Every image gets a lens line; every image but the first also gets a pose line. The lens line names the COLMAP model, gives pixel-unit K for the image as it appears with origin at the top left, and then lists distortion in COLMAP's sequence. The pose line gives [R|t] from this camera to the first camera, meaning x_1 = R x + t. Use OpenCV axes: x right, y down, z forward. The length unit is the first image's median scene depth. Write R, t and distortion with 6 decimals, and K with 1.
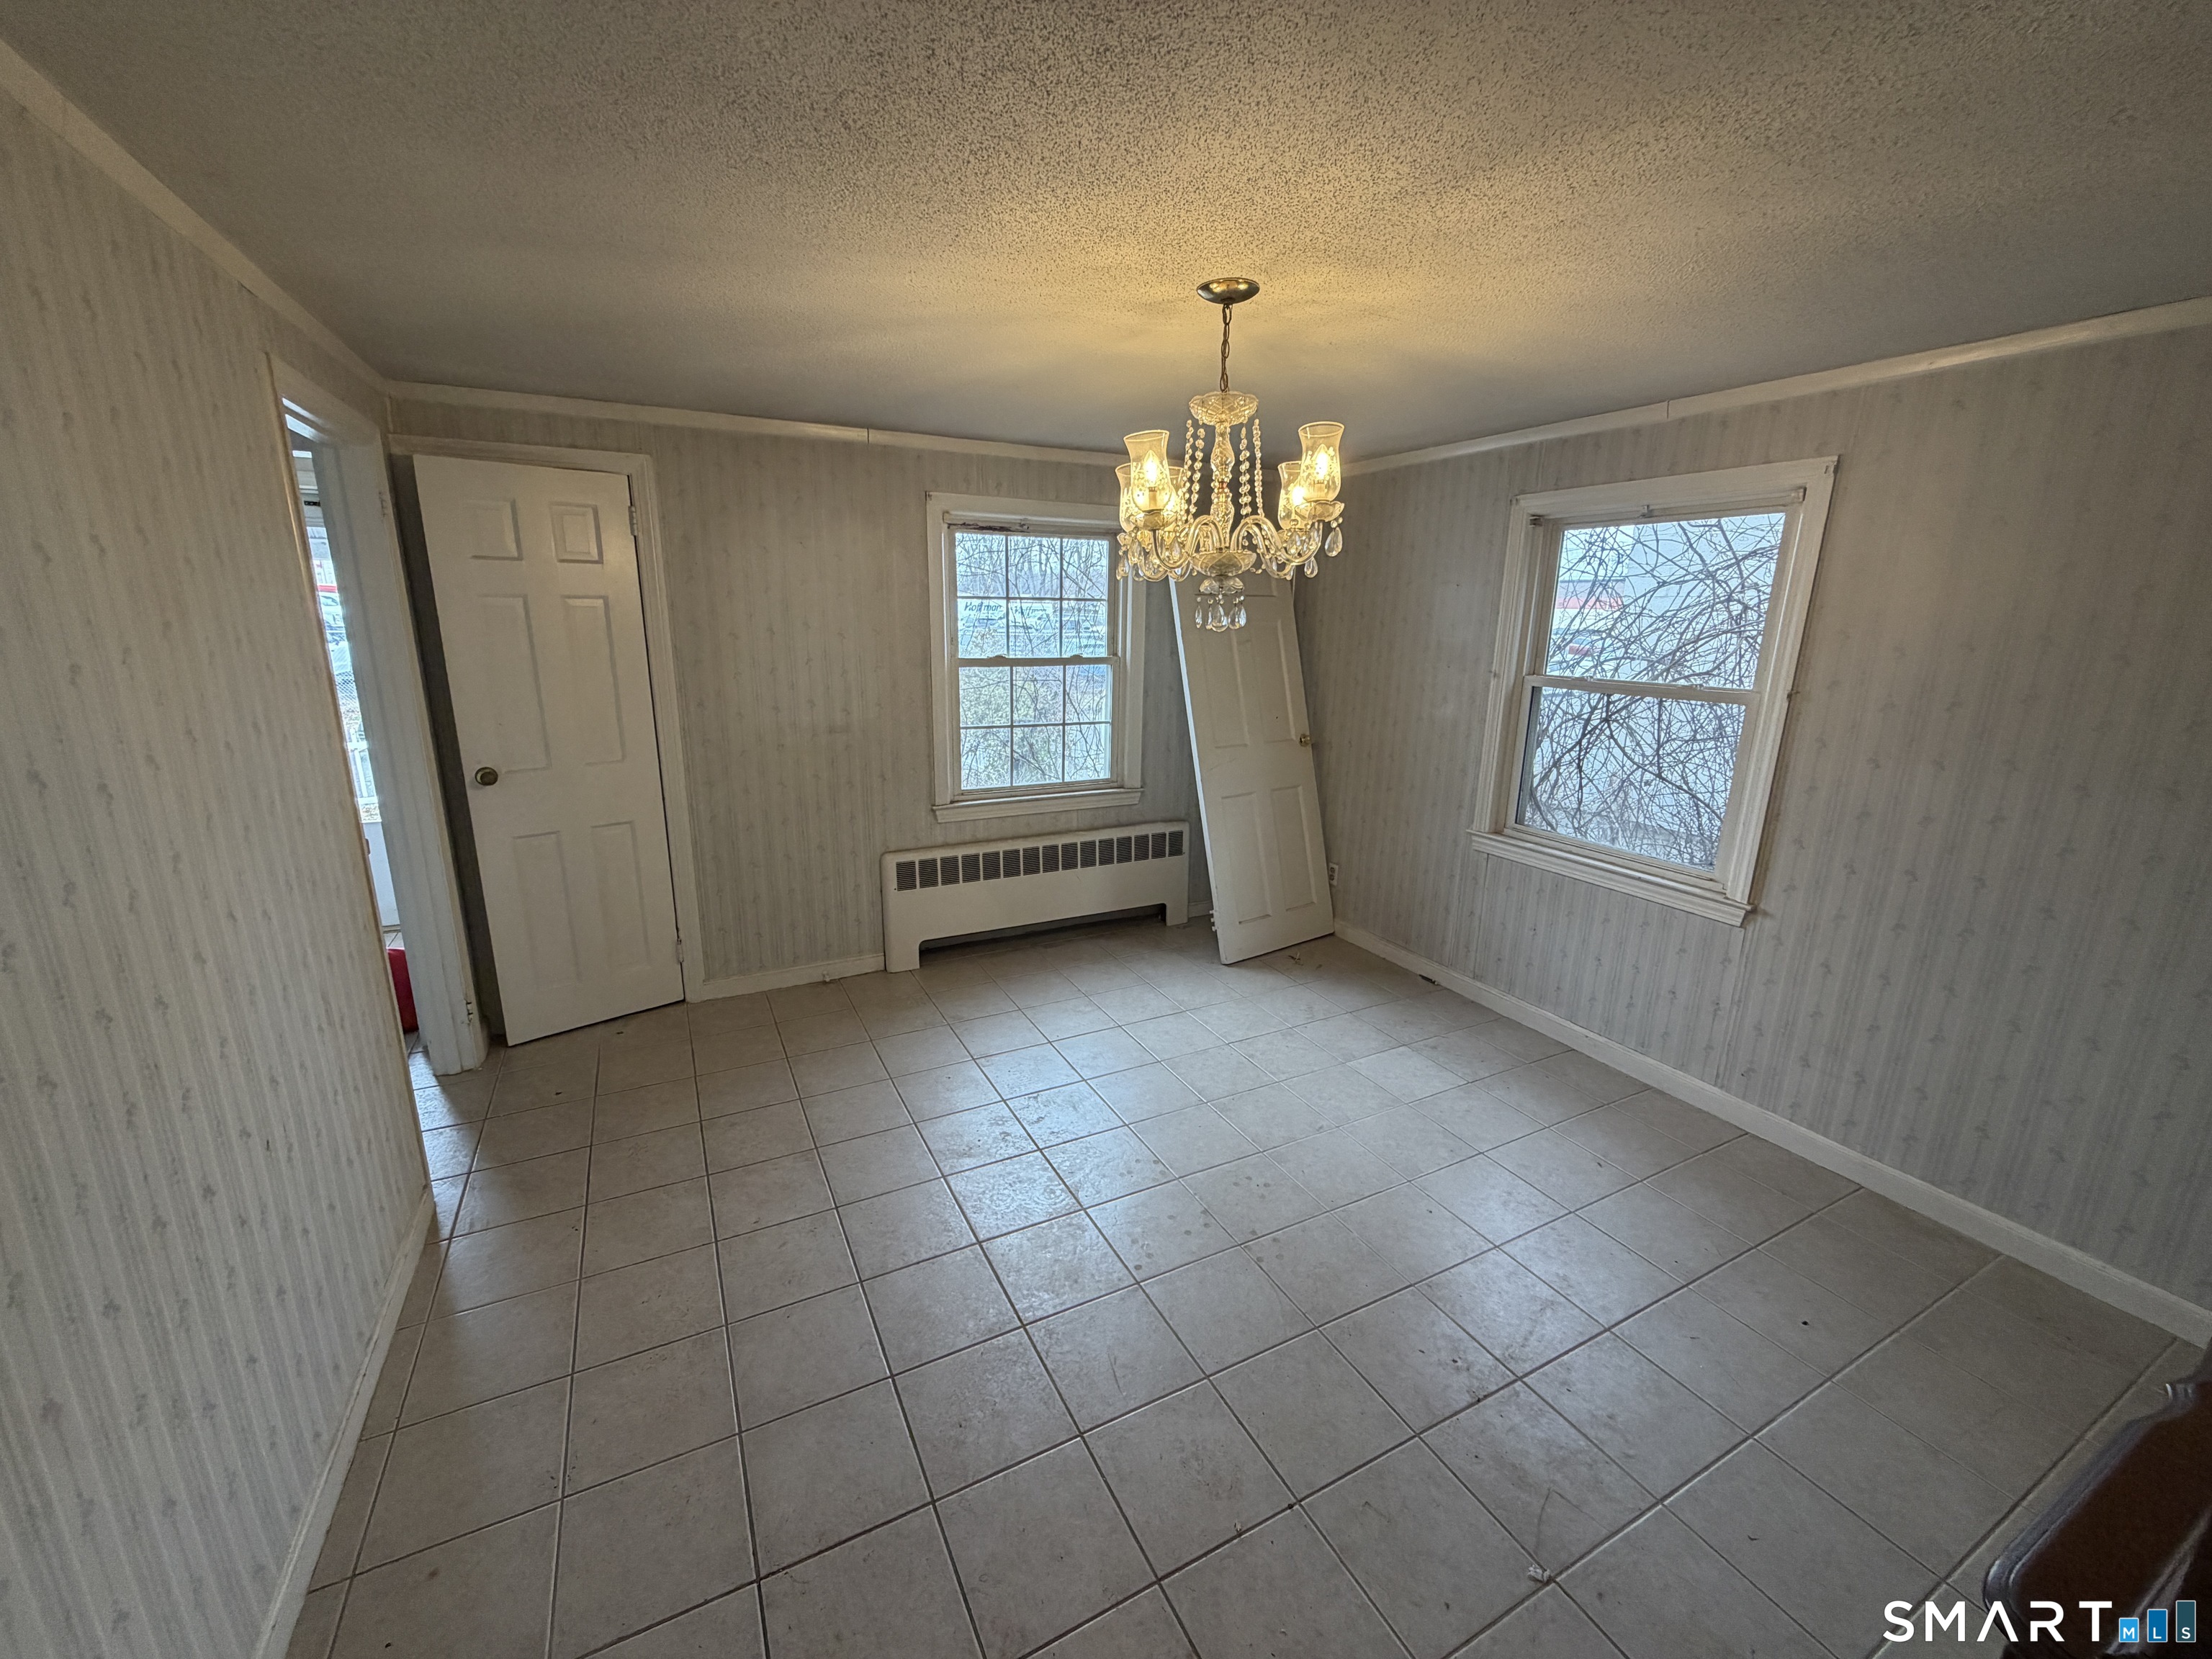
lens RADIAL K [[878.6, 0, 1100.1], [0, 878.6, 831.2], [0, 0, 1]] dist [0.001566, 0.000106]
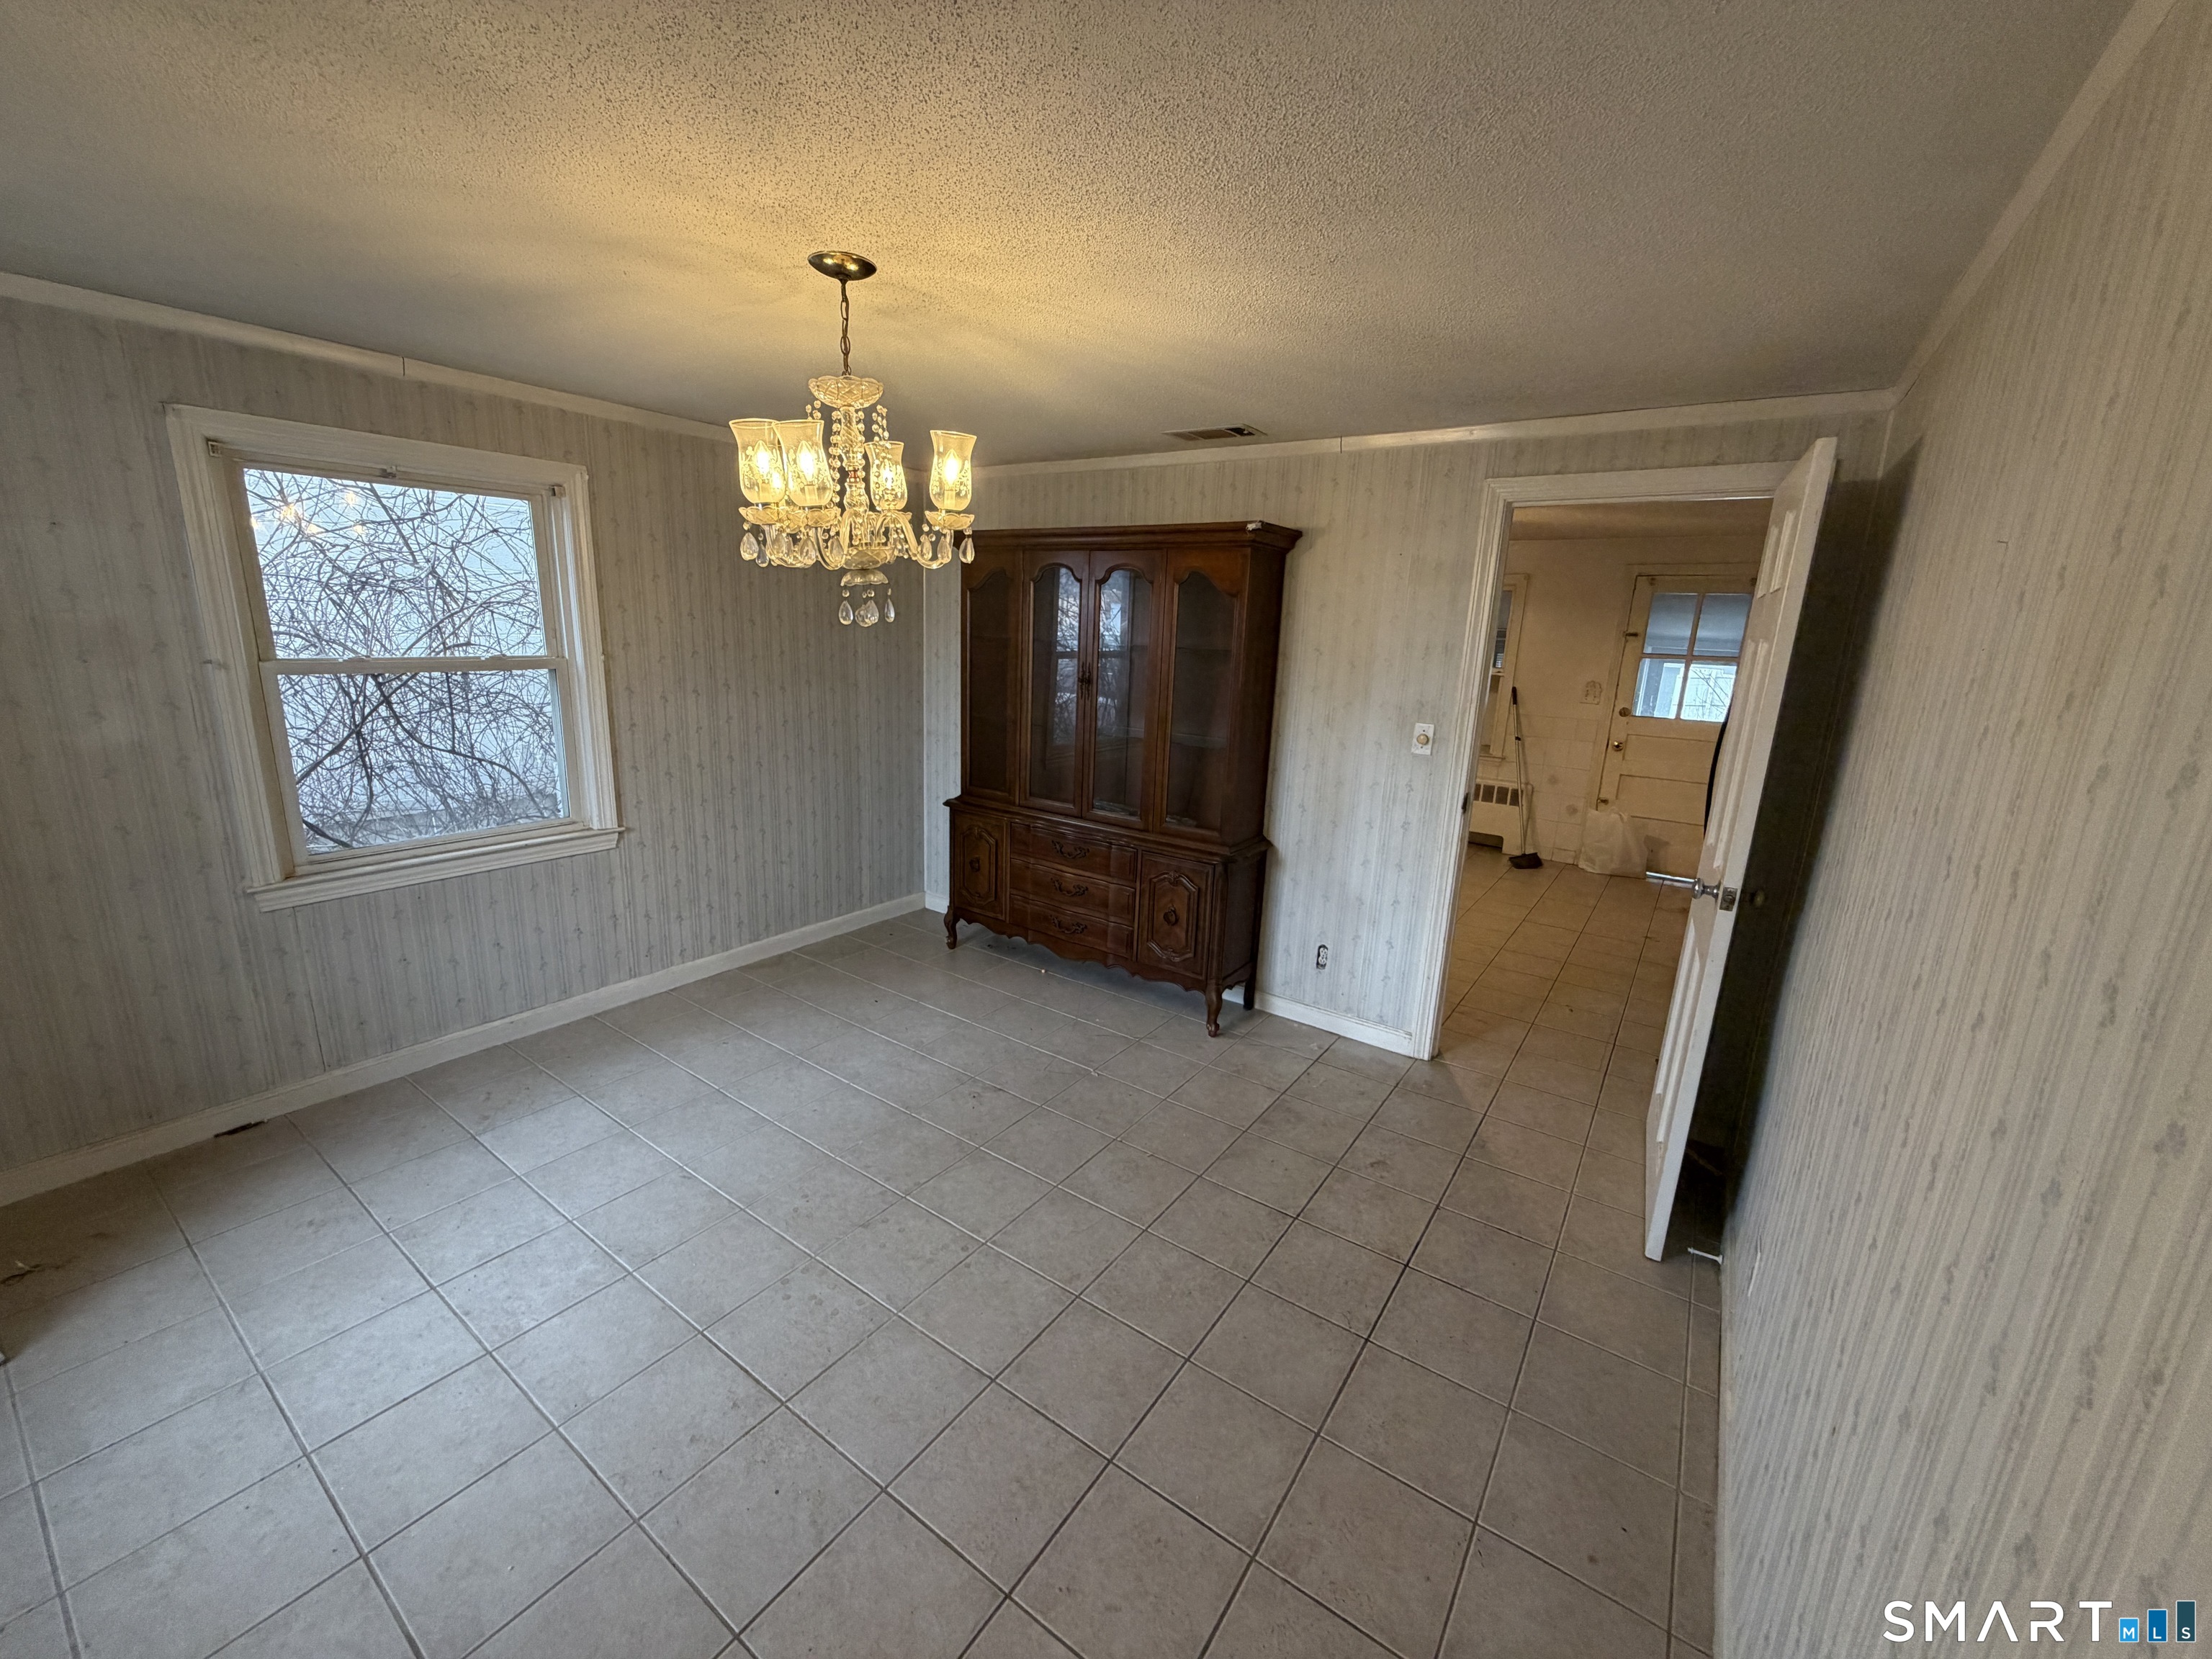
lens RADIAL K [[881.5, 0, 1106.0], [0, 881.5, 829.5], [0, 0, 1]] dist [0.001190, 0.000116]
pose [[-0.469289, -0.240265, 0.849730, -0.486436], [0.167266, 0.920665, 0.352700, -0.180390], [-0.867058, 0.307650, -0.391870, 0.678860]]
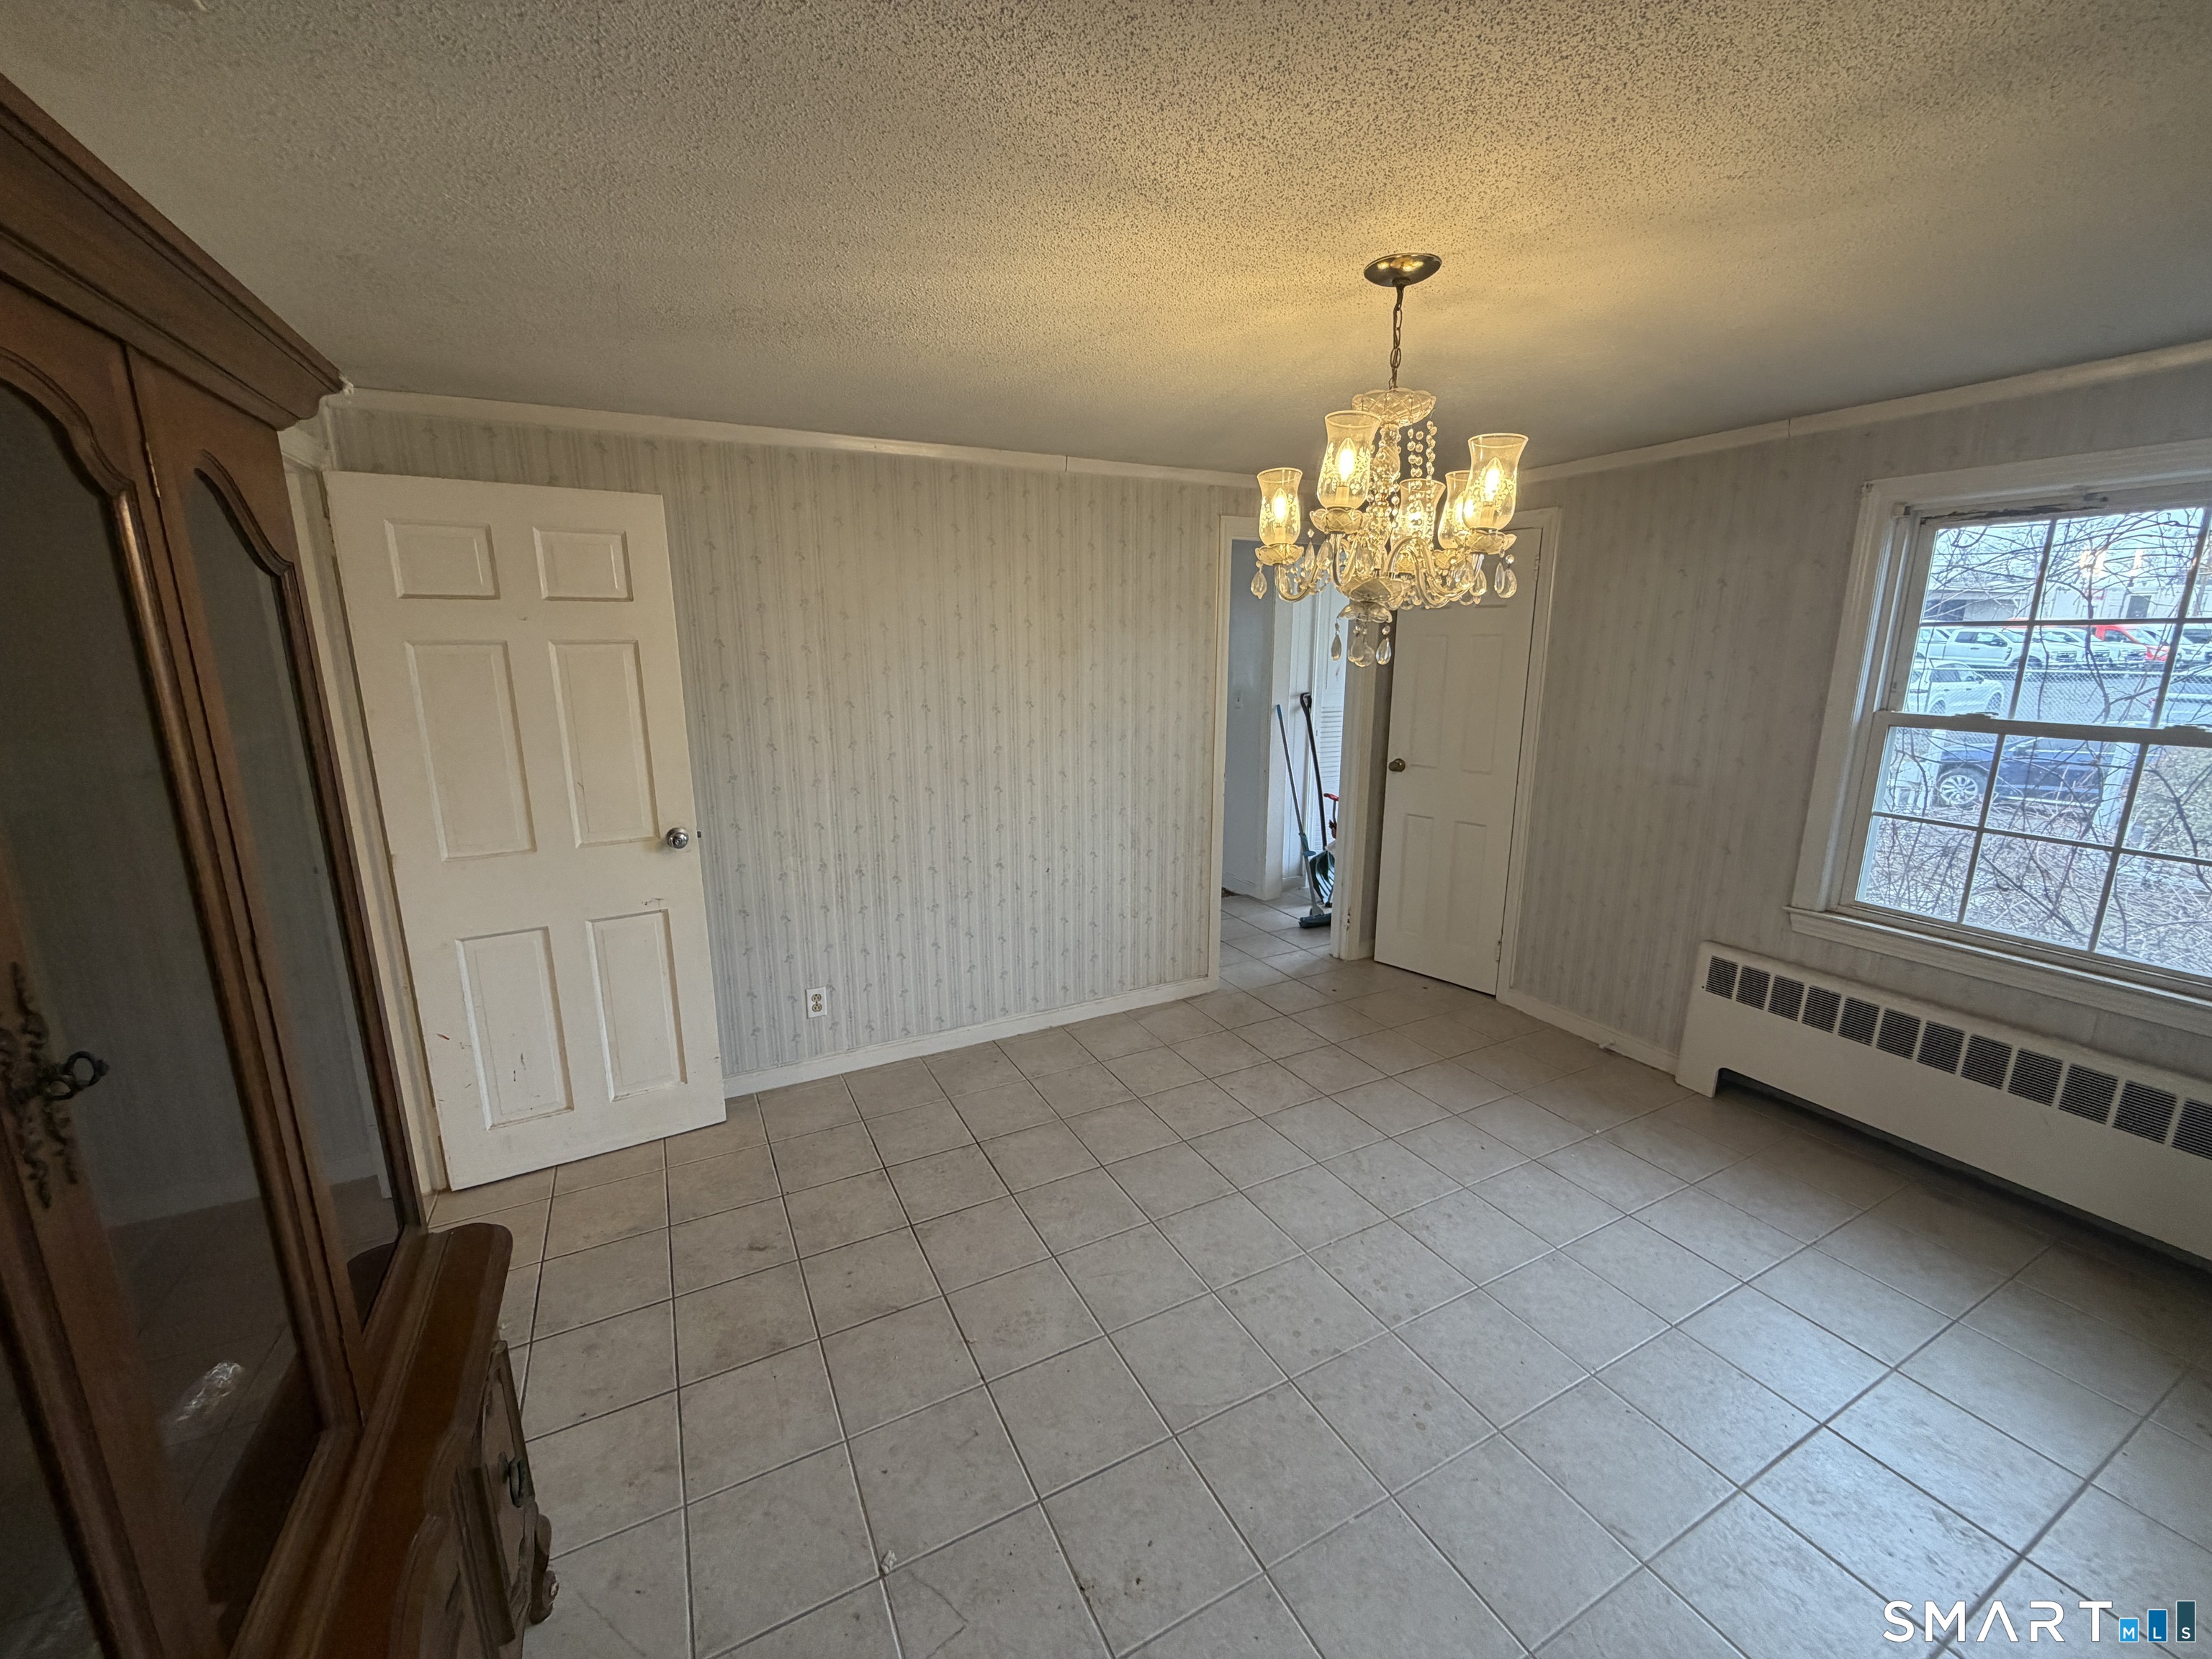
lens RADIAL K [[878.6, 0, 1100.1], [0, 878.6, 831.2], [0, 0, 1]] dist [0.001566, 0.000106]
pose [[0.006784, 0.203681, -0.979014, 0.562979], [-0.238798, 0.951041, 0.196207, -0.103423], [0.971045, 0.232456, 0.055090, 0.410887]]
